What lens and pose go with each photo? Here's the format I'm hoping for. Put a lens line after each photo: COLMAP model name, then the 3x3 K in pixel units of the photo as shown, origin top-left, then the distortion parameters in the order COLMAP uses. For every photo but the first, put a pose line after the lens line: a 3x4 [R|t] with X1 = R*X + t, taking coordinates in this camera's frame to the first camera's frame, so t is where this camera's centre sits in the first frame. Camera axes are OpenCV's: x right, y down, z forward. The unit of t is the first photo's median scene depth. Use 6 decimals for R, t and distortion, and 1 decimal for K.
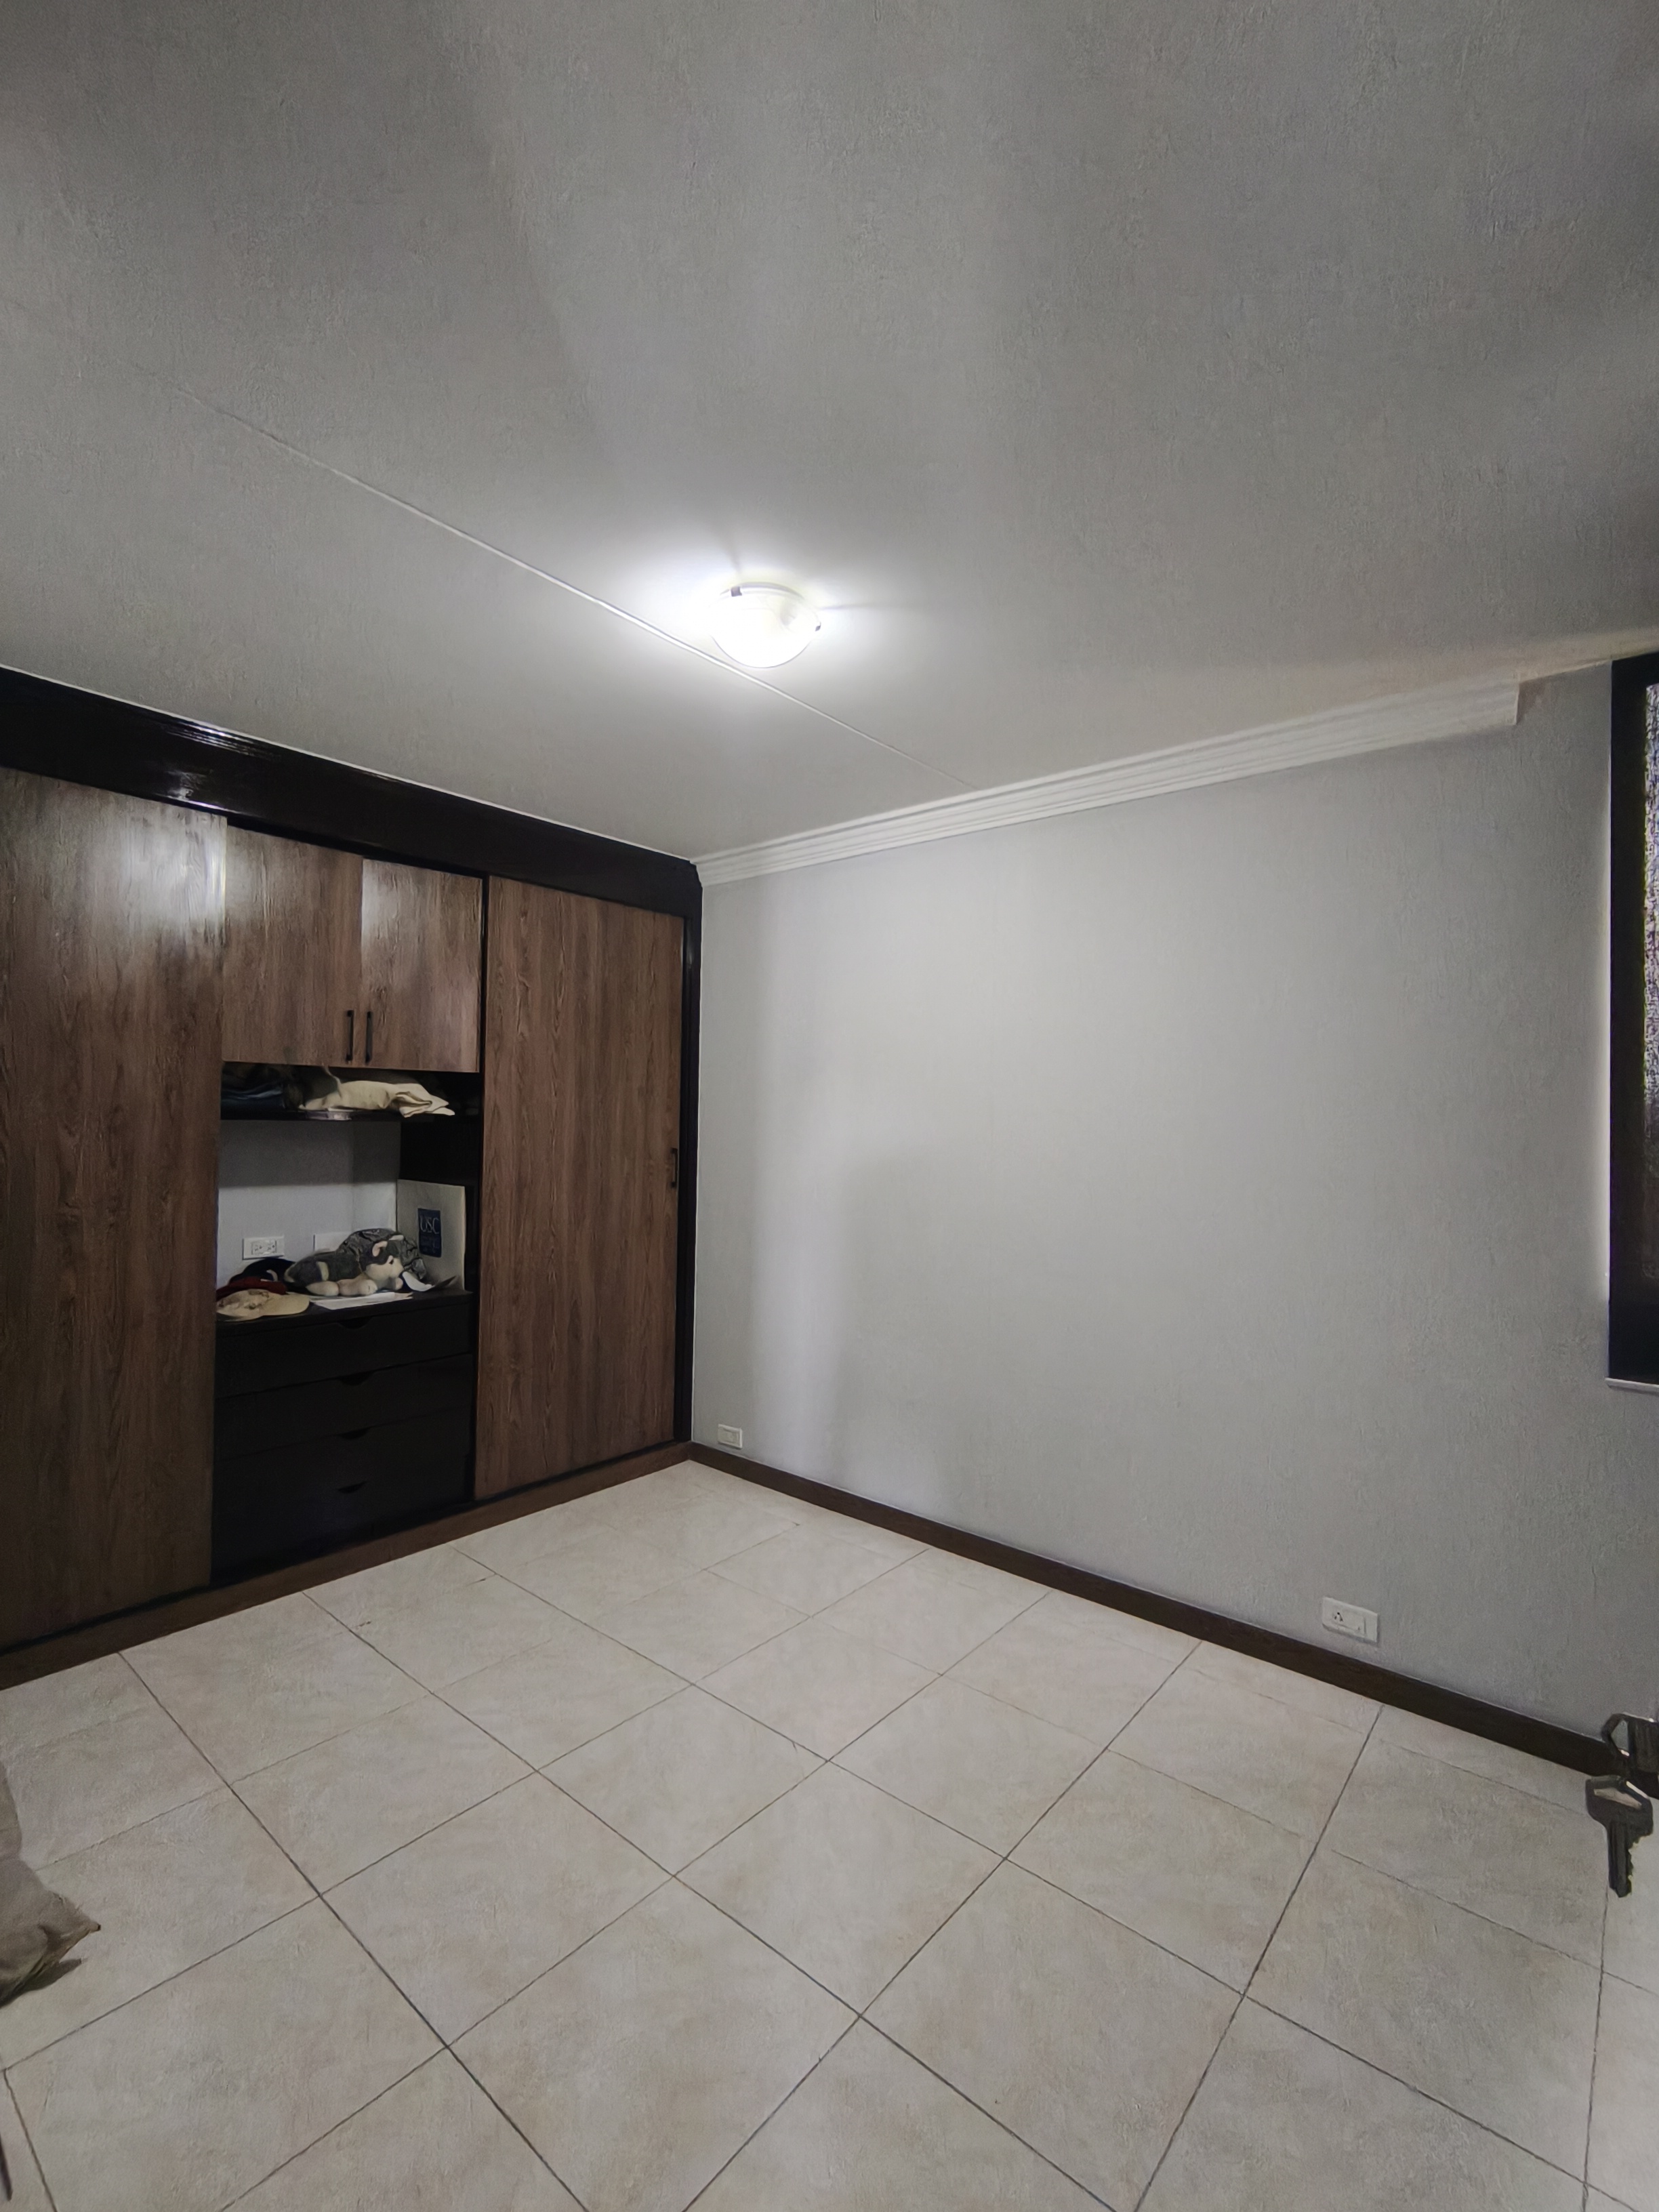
lens RADIAL K [[981.2, 0, 839.9], [0, 981.2, 1110.5], [0, 0, 1]] dist [0.000932, 0.000201]
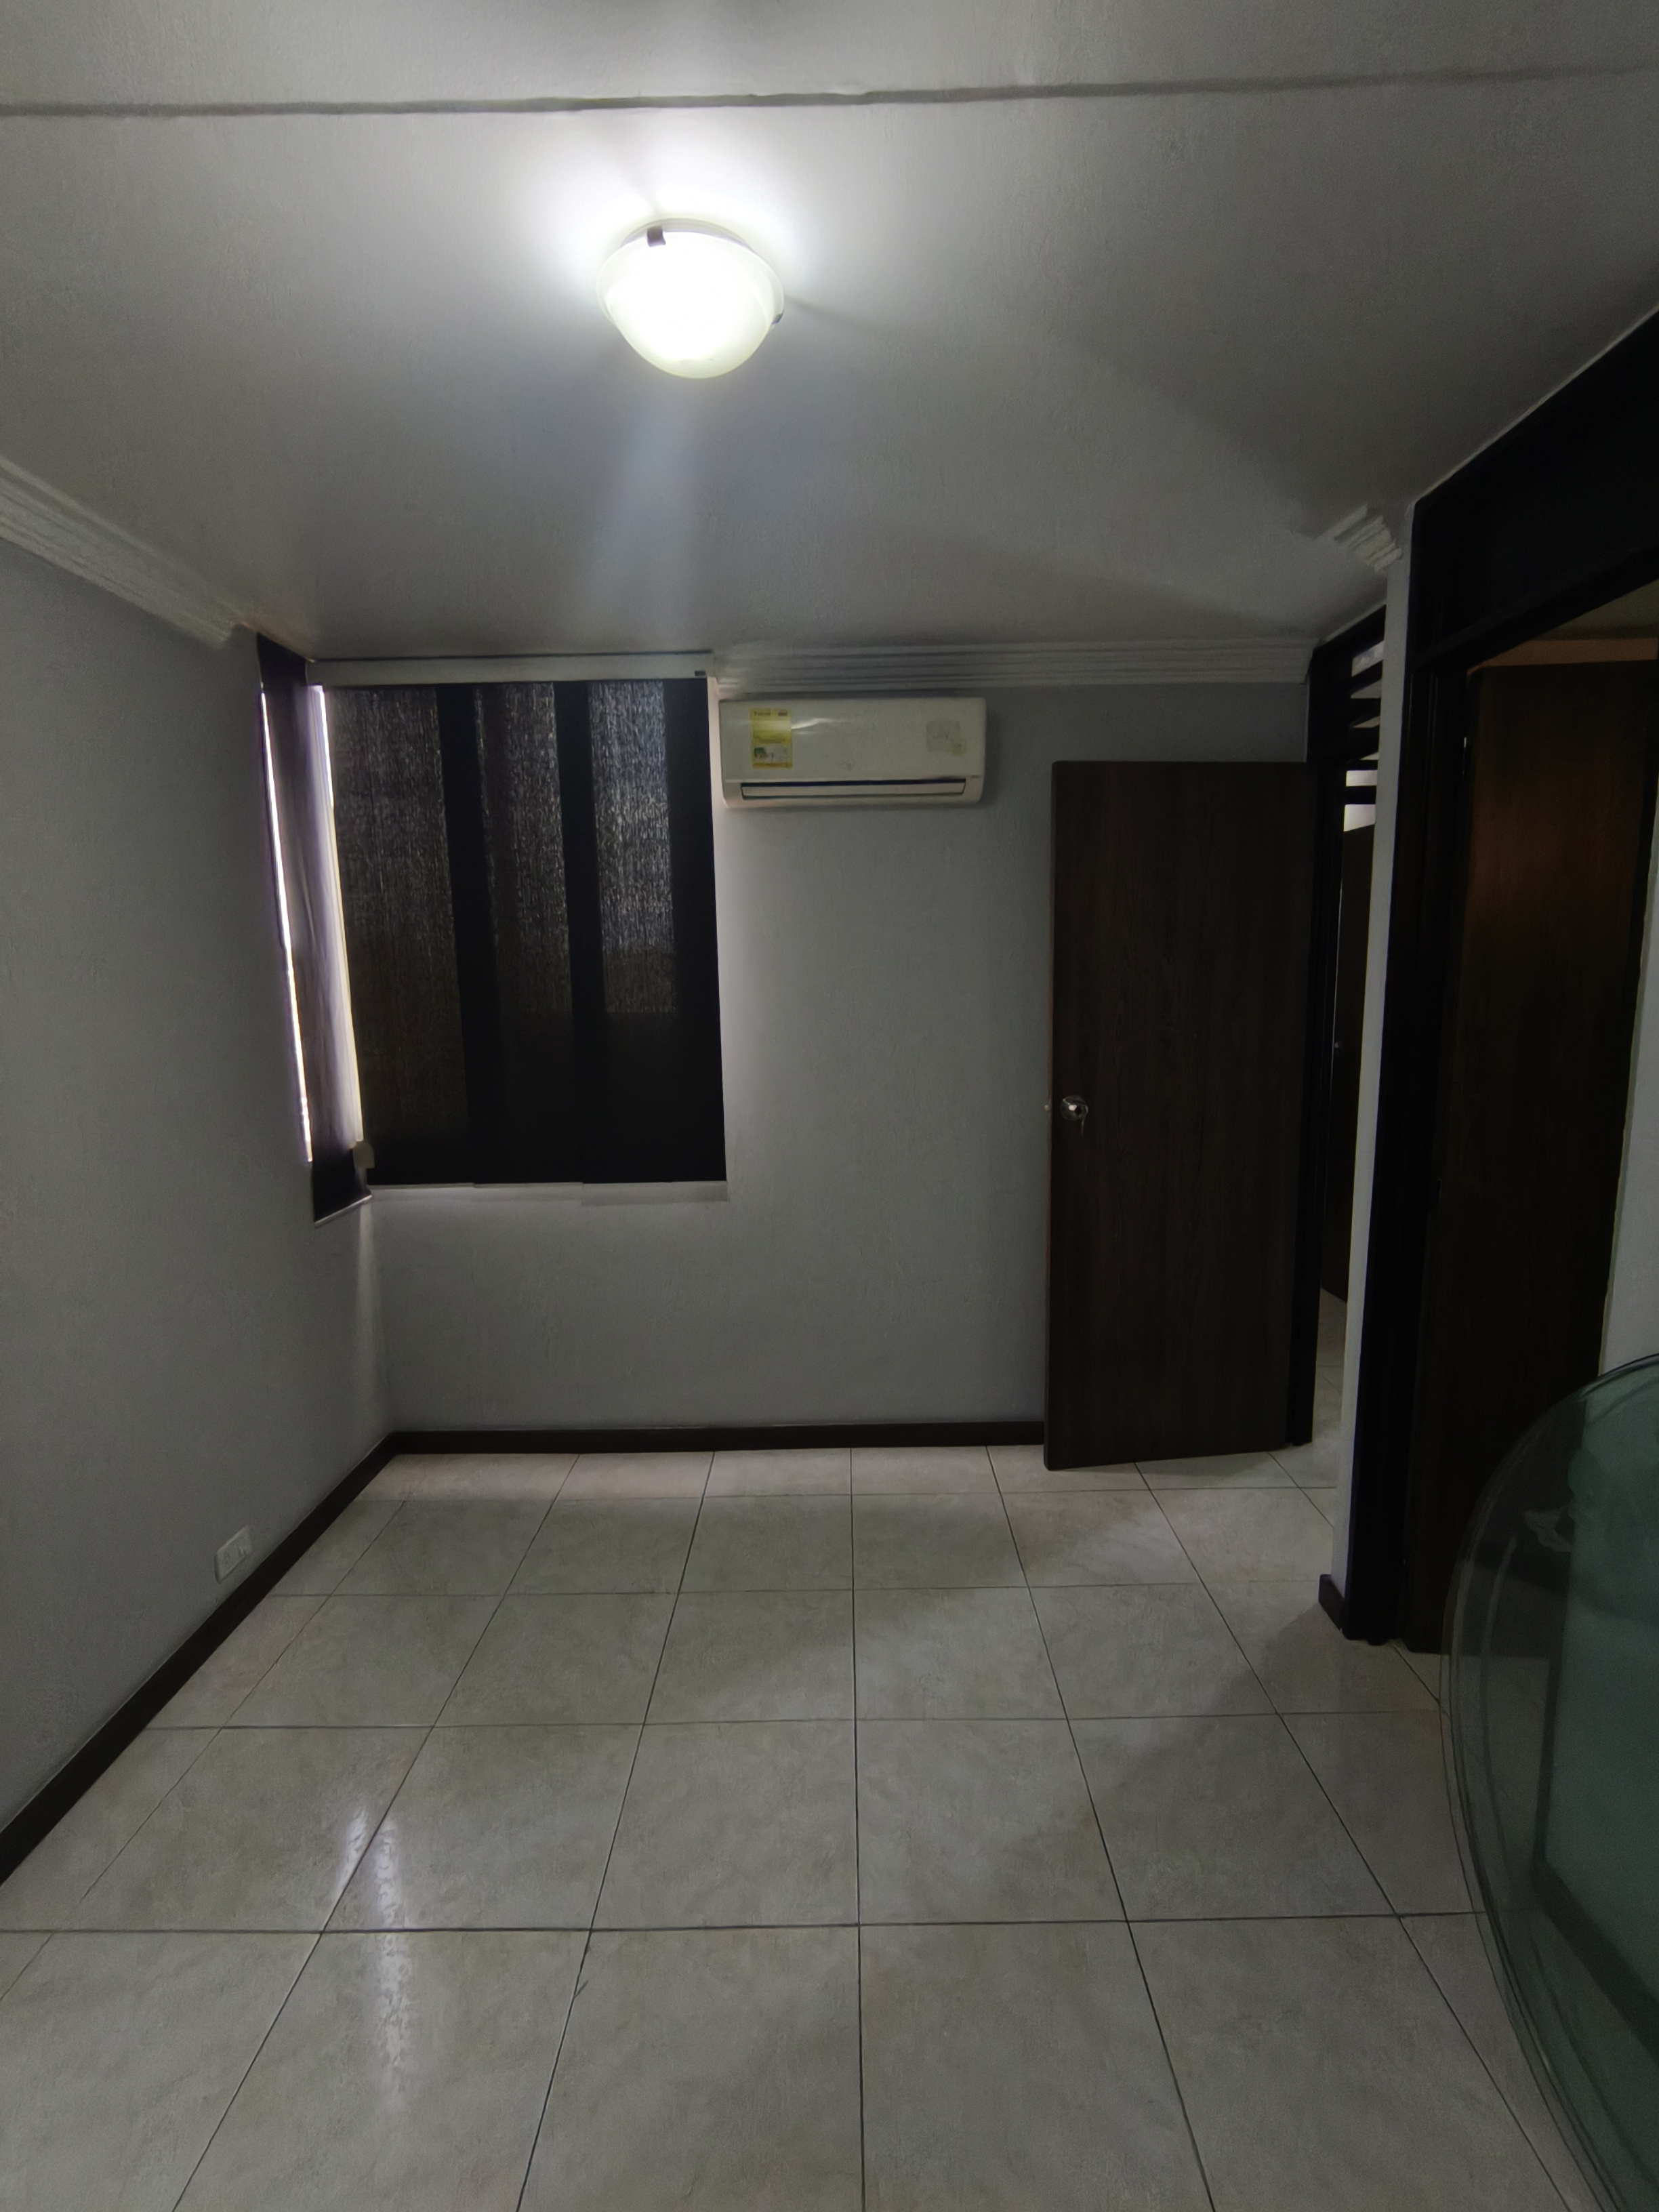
lens RADIAL K [[981.2, 0, 839.9], [0, 981.2, 1110.5], [0, 0, 1]] dist [0.000932, 0.000201]
pose [[-0.637862, -0.111950, 0.761971, -0.770181], [-0.005534, 0.990019, 0.140822, -0.071820], [-0.770131, 0.085608, -0.632115, 1.547058]]
